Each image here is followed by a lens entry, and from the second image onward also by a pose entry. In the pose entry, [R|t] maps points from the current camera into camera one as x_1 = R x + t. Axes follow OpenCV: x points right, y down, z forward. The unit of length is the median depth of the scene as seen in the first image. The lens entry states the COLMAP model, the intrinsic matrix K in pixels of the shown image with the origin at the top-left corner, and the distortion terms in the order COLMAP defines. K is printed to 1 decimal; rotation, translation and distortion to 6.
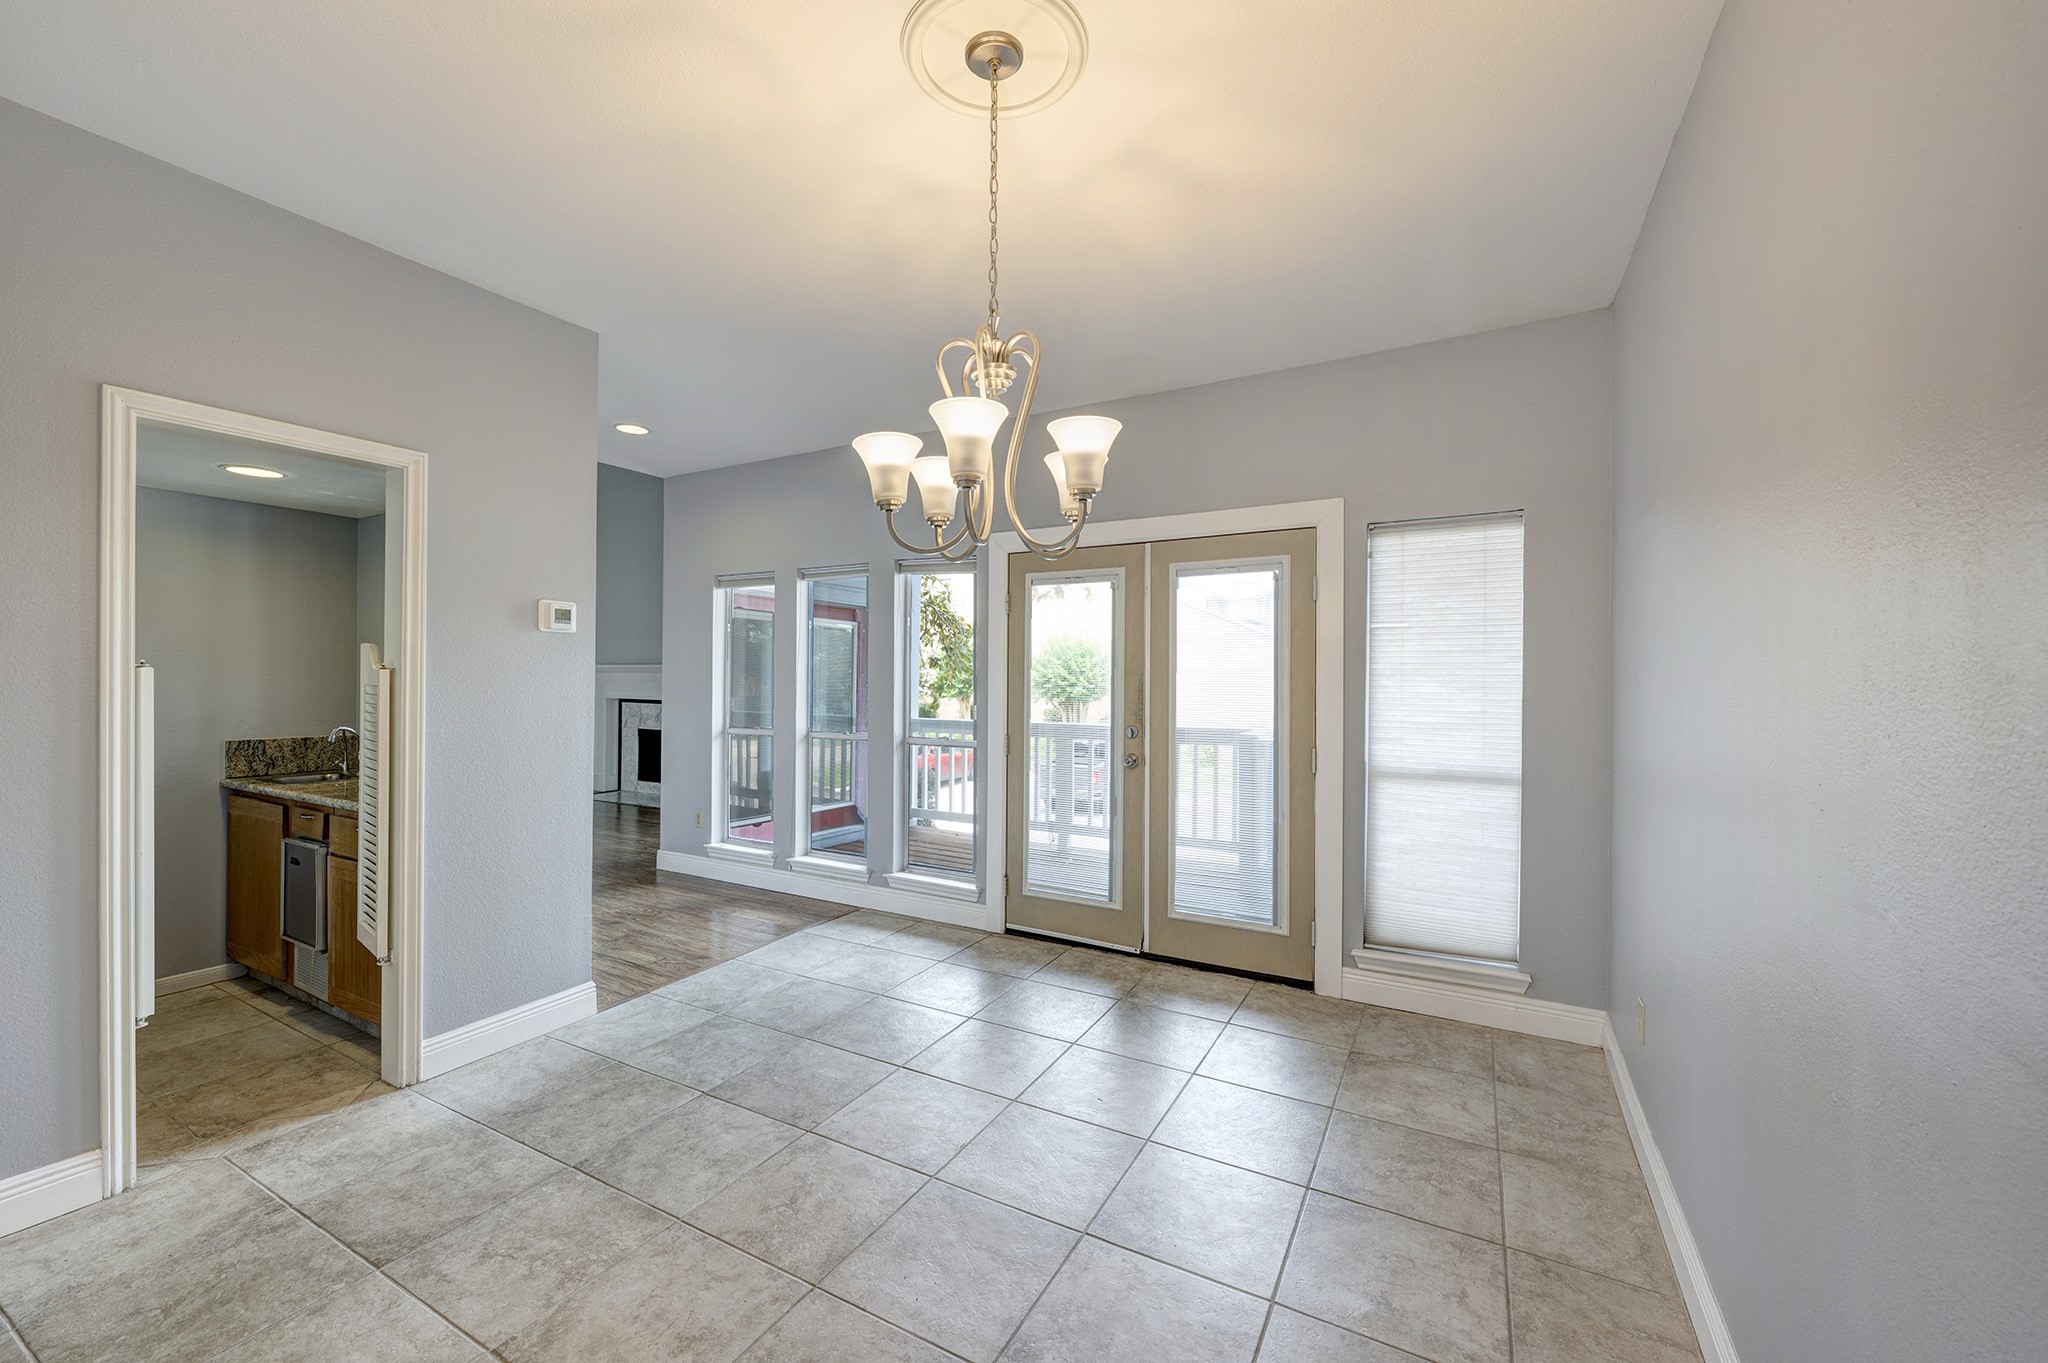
lens RADIAL K [[826.7, 0, 1019.3], [0, 826.7, 665.7], [0, 0, 1]] dist [0.003112, 0.000195]
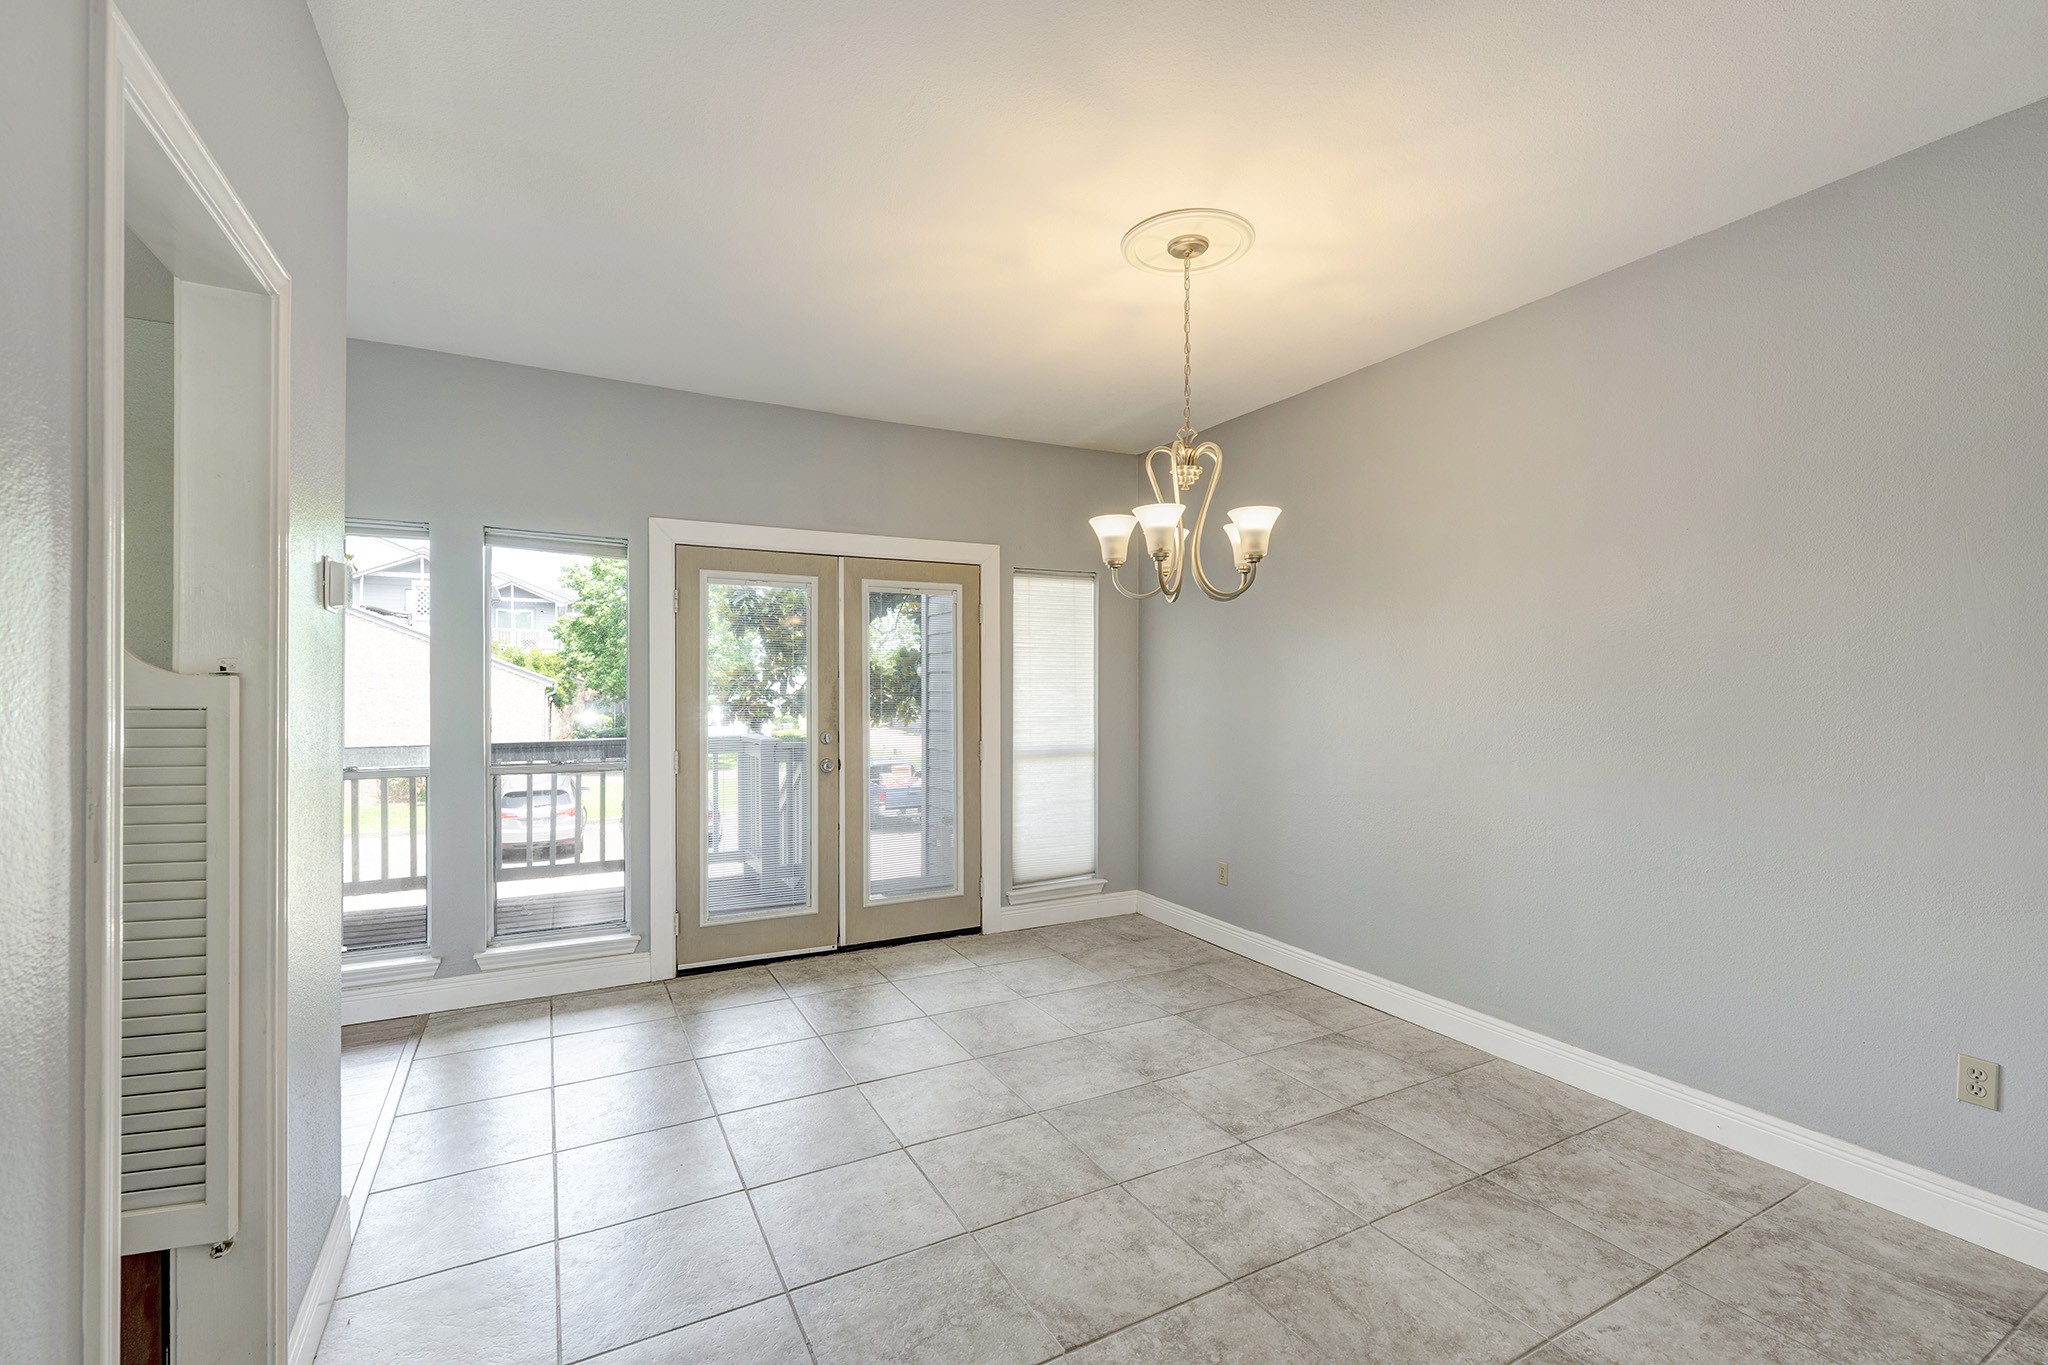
lens RADIAL K [[880.8, 0, 1021.2], [0, 880.8, 690.0], [0, 0, 1]] dist [0.000396, 0.000540]
pose [[0.537991, -0.005594, 0.842932, -0.743210], [-0.002628, 0.999962, 0.008313, 0.012422], [-0.842946, -0.006688, 0.537956, 0.233821]]
